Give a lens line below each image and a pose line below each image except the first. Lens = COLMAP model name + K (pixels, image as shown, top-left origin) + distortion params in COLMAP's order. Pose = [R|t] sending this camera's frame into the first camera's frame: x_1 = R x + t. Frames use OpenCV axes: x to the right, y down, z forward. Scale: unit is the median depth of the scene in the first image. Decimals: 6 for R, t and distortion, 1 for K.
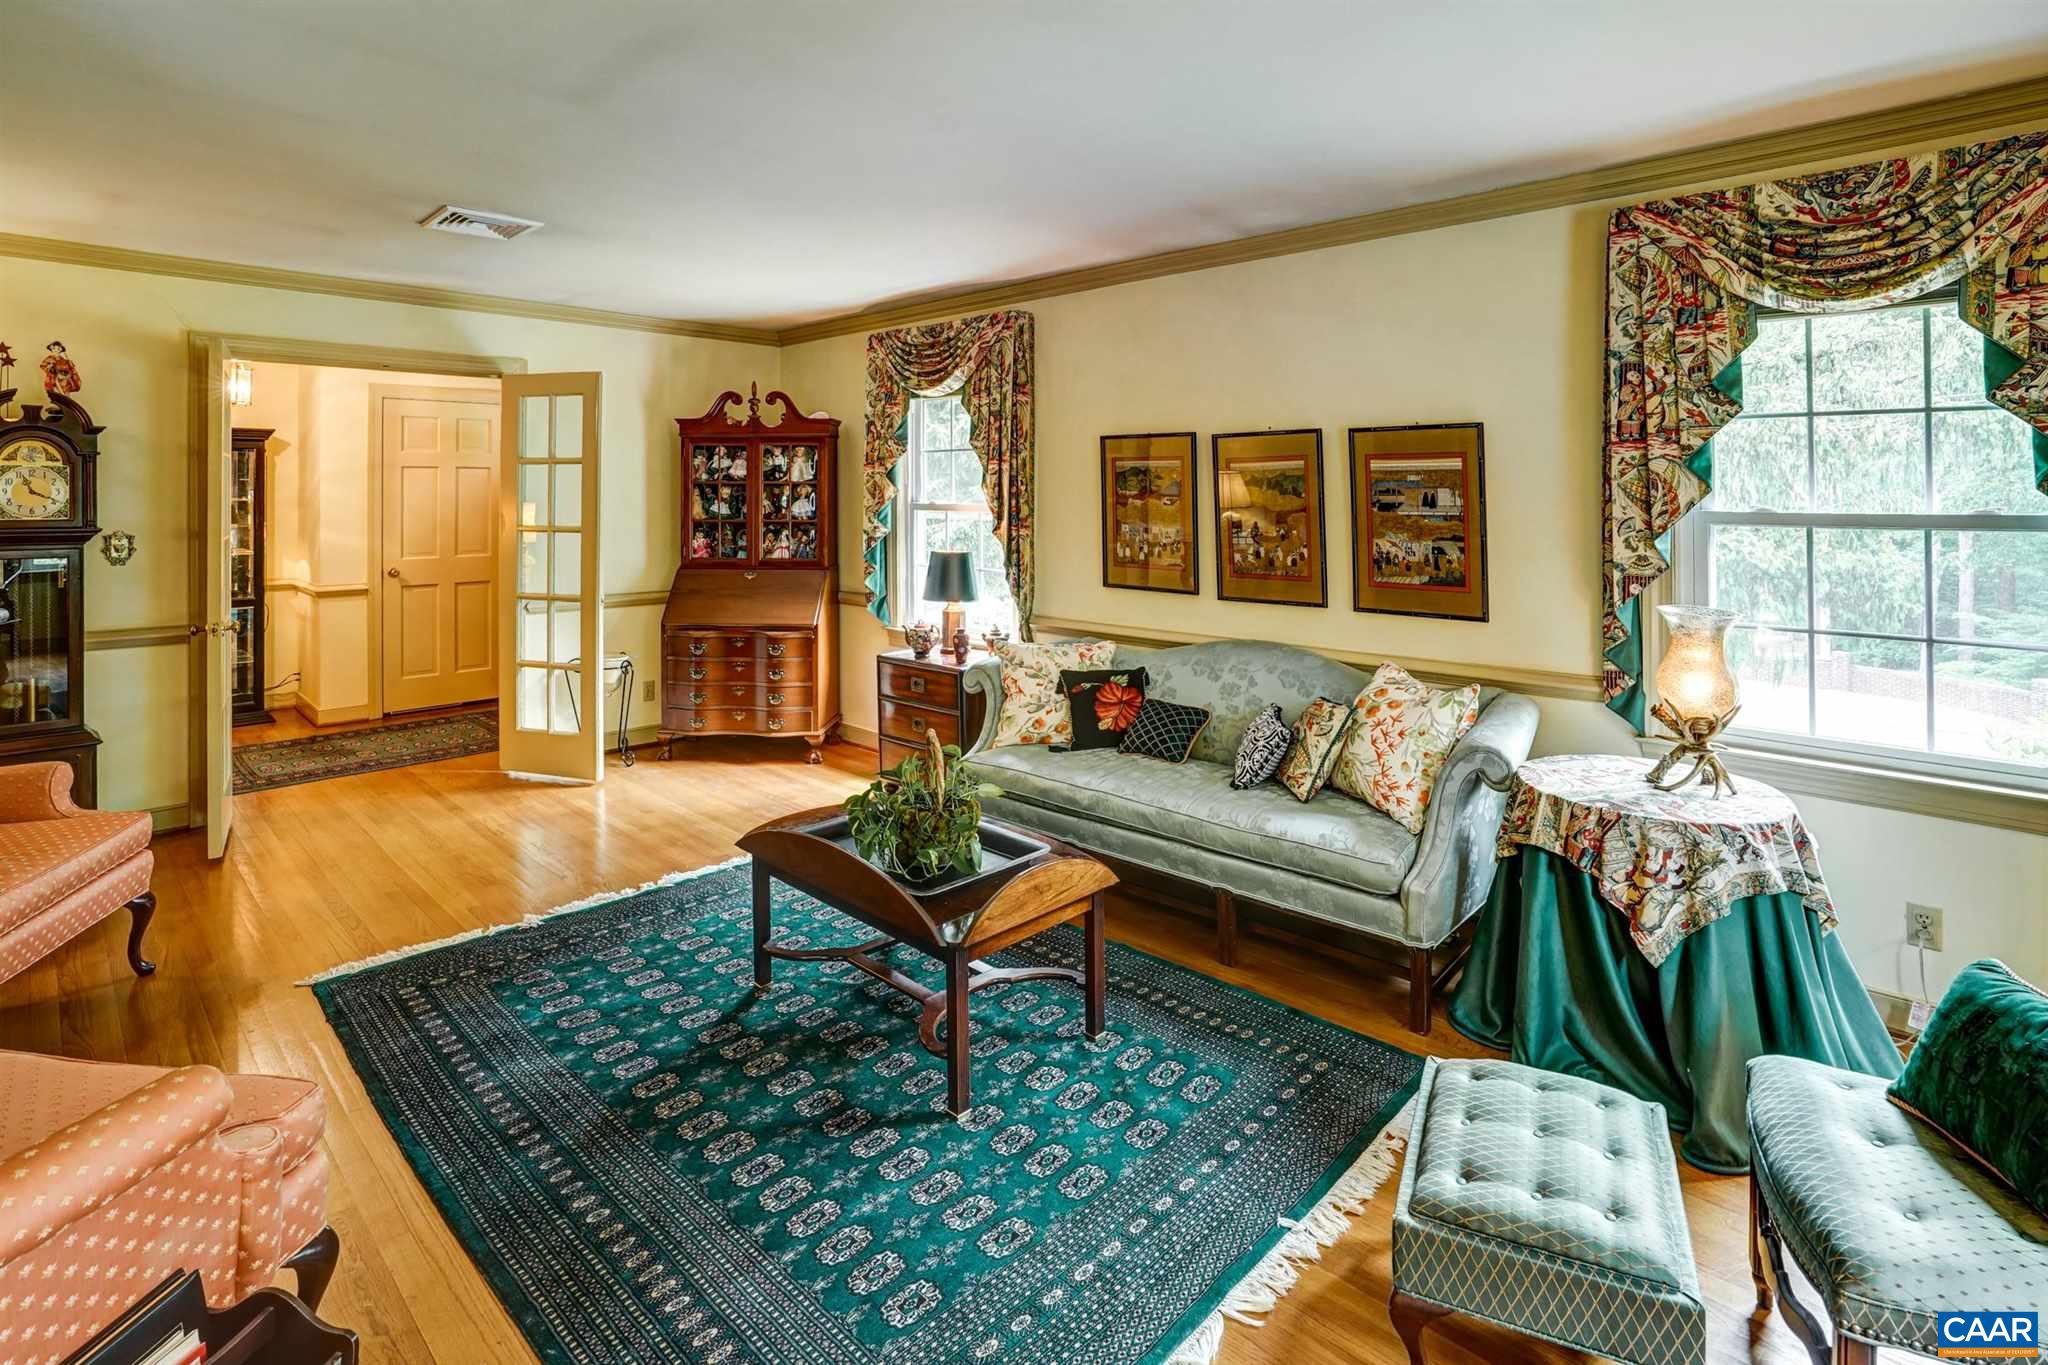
lens RADIAL K [[981.4, 0, 1024.6], [0, 981.4, 690.0], [0, 0, 1]] dist [-0.057220, 0.026696]
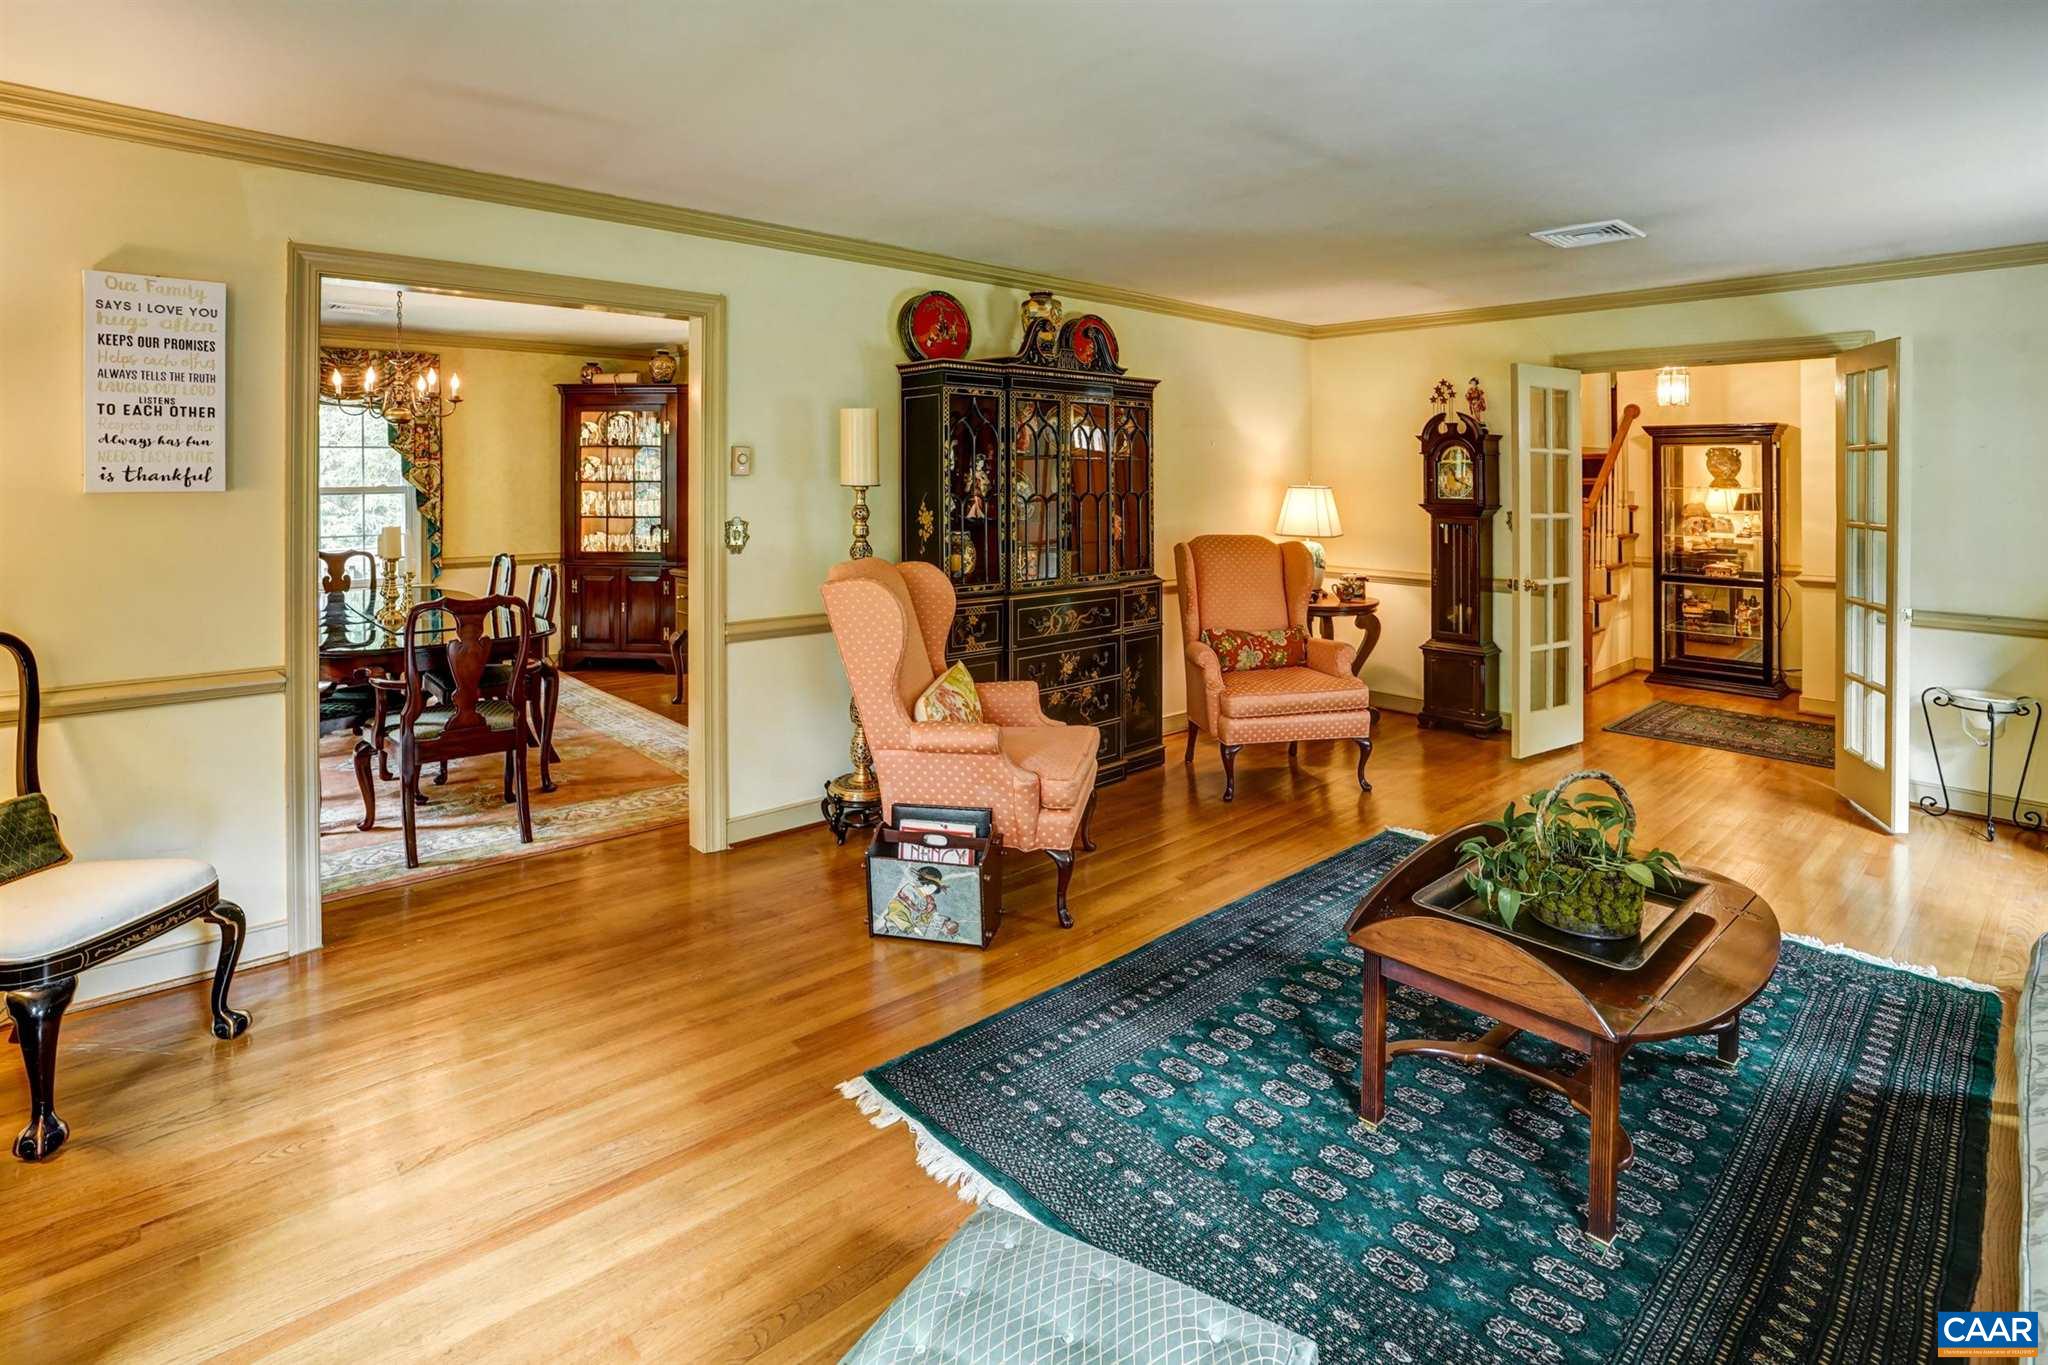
lens RADIAL K [[981.4, 0, 1024.6], [0, 981.4, 690.0], [0, 0, 1]] dist [-0.057220, 0.026696]
pose [[-0.064818, 0.197471, -0.978163, 1.469465], [-0.199416, 0.957890, 0.206592, -0.177832], [0.977769, 0.208452, -0.022710, 1.112044]]
